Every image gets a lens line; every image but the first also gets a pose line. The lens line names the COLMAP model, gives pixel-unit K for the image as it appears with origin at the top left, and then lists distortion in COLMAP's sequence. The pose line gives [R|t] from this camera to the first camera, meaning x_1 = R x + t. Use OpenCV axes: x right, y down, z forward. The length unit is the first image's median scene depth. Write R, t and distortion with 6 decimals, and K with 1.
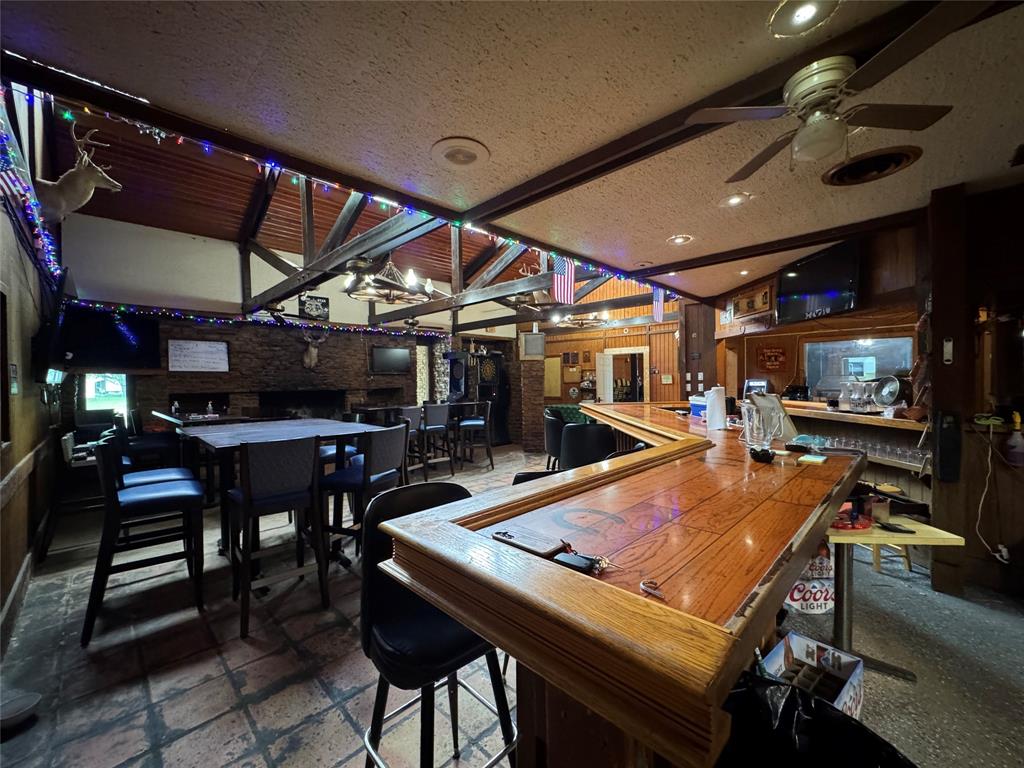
lens RADIAL K [[413.0, 0, 512.1], [0, 413.0, 381.6], [0, 0, 1]] dist [-0.004511, 0.001714]
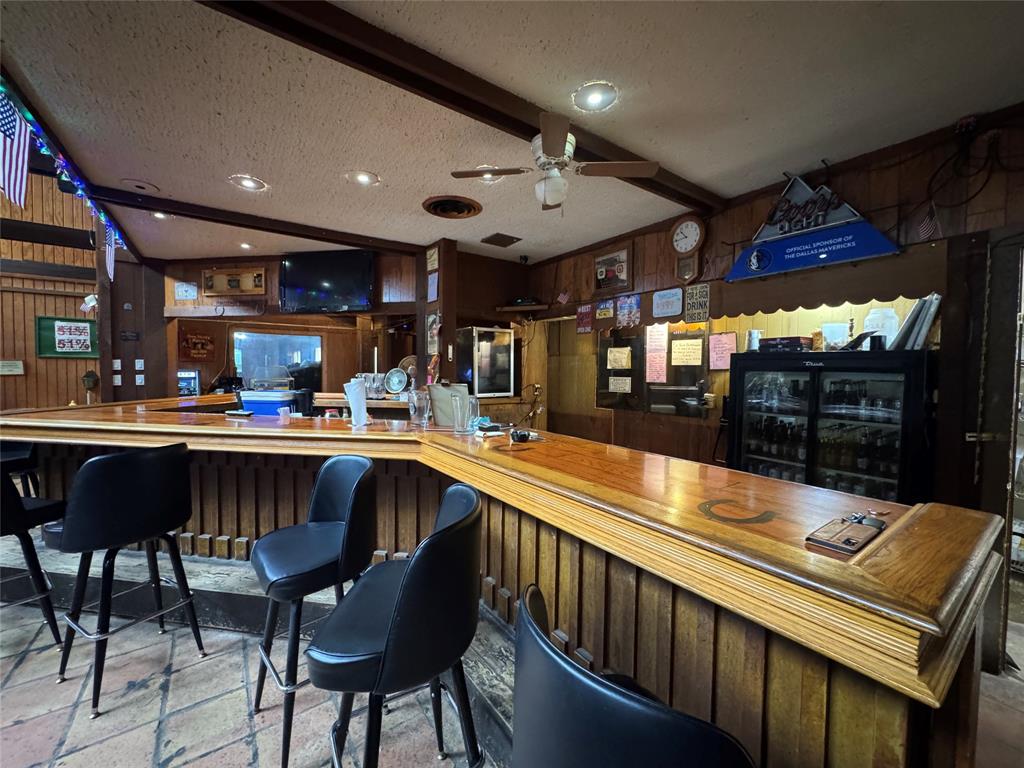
lens RADIAL K [[413.0, 0, 513.9], [0, 413.0, 386.4], [0, 0, 1]] dist [-0.004511, 0.001714]
pose [[0.150265, -0.029269, 0.988212, -0.169403], [-0.003270, 0.999541, 0.030102, 0.001522], [-0.988640, -0.007755, 0.150100, 0.250529]]
